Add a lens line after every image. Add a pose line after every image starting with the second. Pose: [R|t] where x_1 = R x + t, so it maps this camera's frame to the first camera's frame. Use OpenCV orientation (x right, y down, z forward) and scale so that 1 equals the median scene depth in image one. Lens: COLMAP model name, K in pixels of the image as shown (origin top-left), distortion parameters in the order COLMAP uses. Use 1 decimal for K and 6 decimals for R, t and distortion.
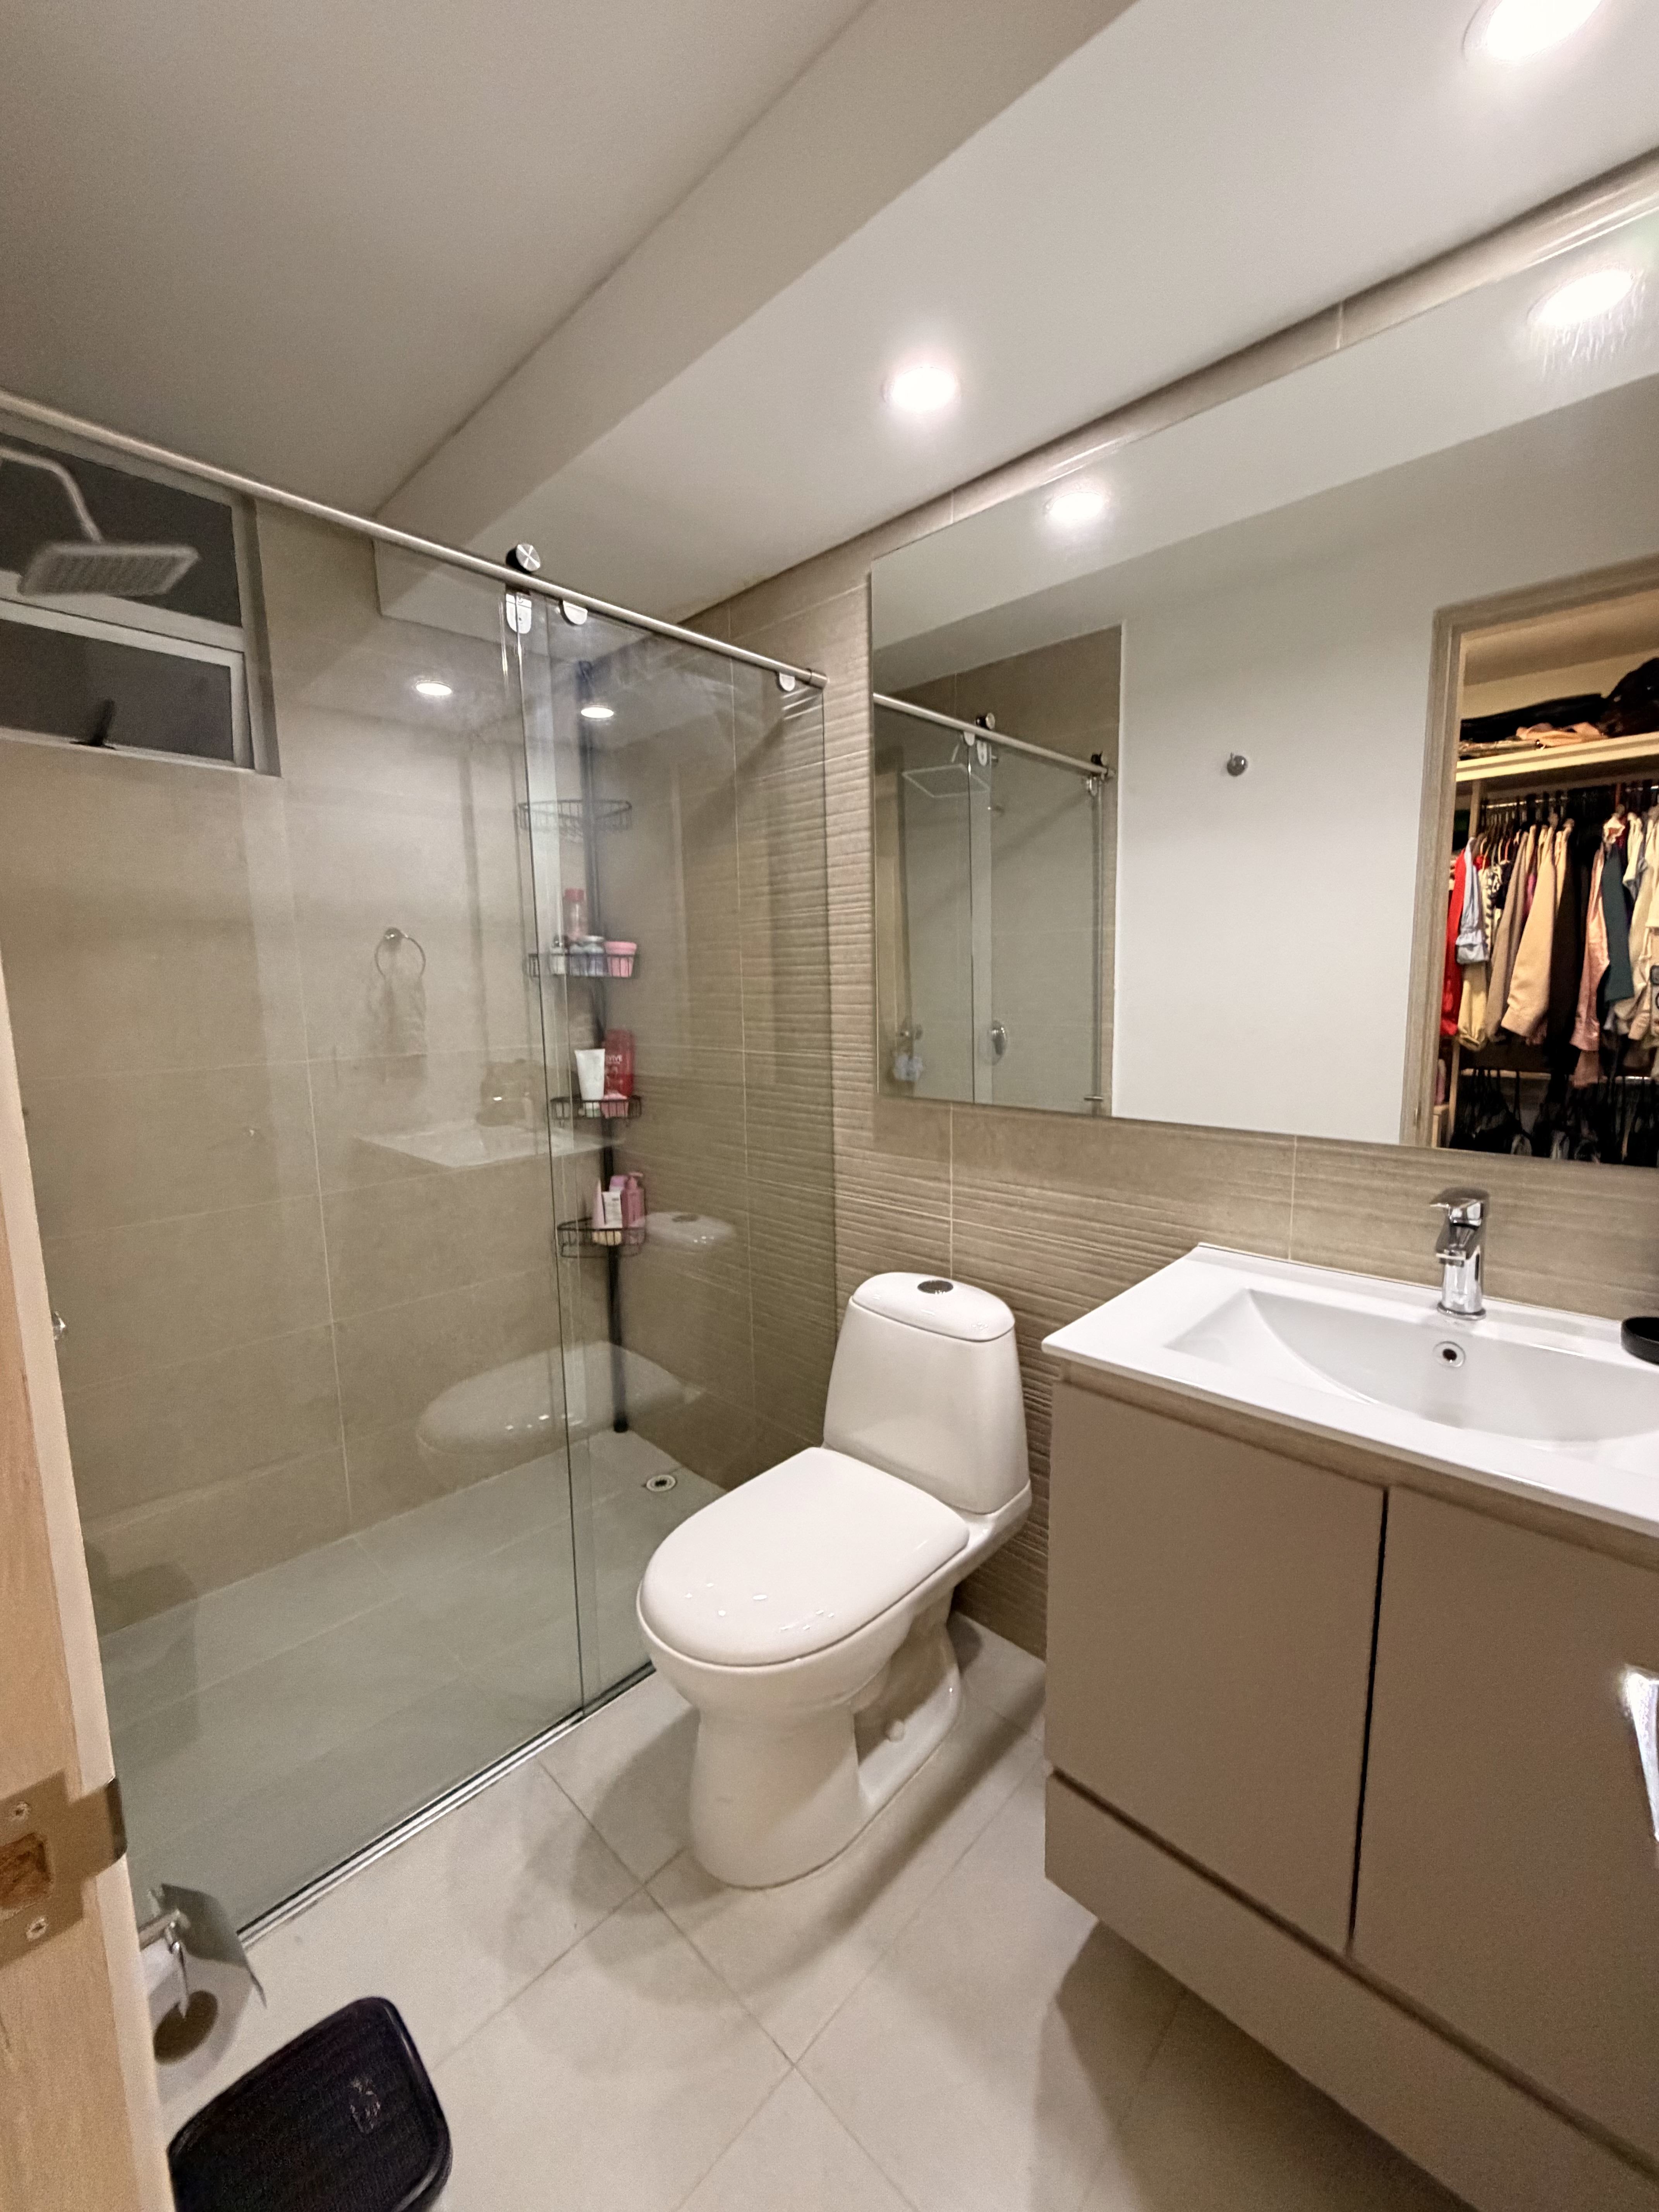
lens RADIAL K [[891.6, 0, 822.1], [0, 891.6, 1115.4], [0, 0, 1]] dist [-0.001919, 0.001705]
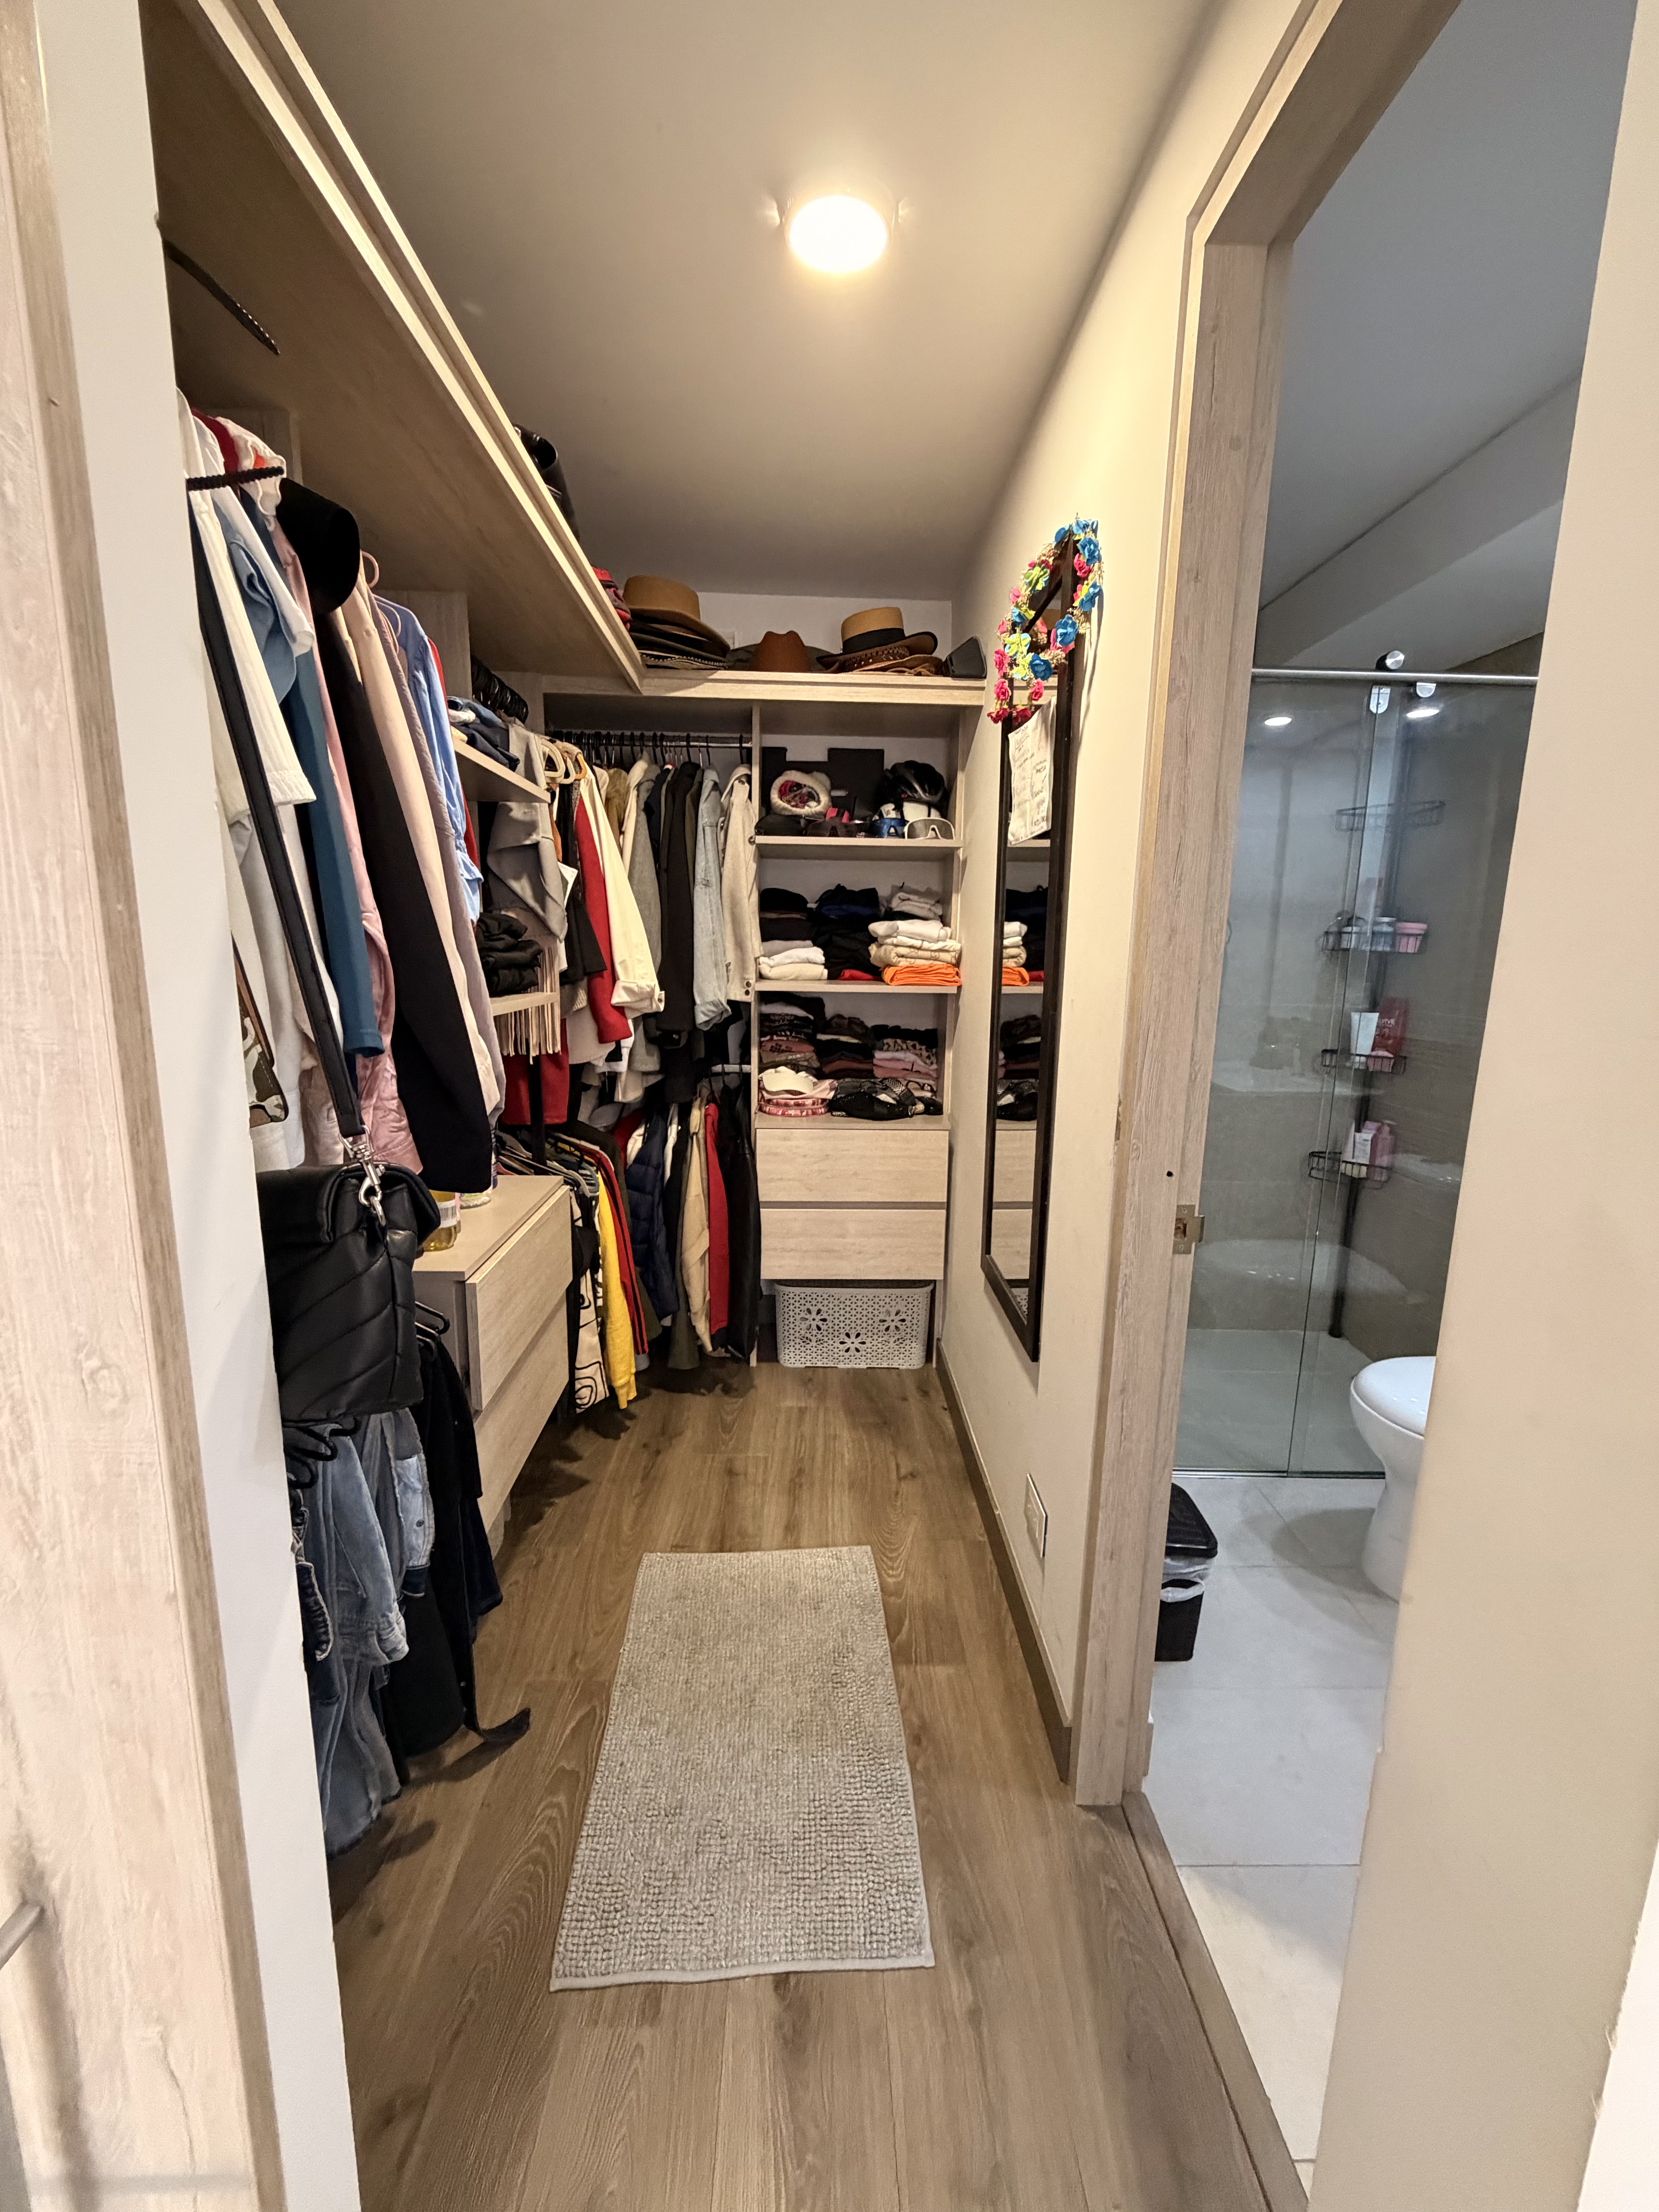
lens RADIAL K [[891.6, 0, 829.5], [0, 891.6, 1108.8], [0, 0, 1]] dist [-0.001919, 0.001705]
pose [[0.717303, 0.153163, -0.679719, 0.057374], [-0.126052, 0.987969, 0.089600, 0.037744], [0.685264, 0.021409, 0.727980, -0.364311]]
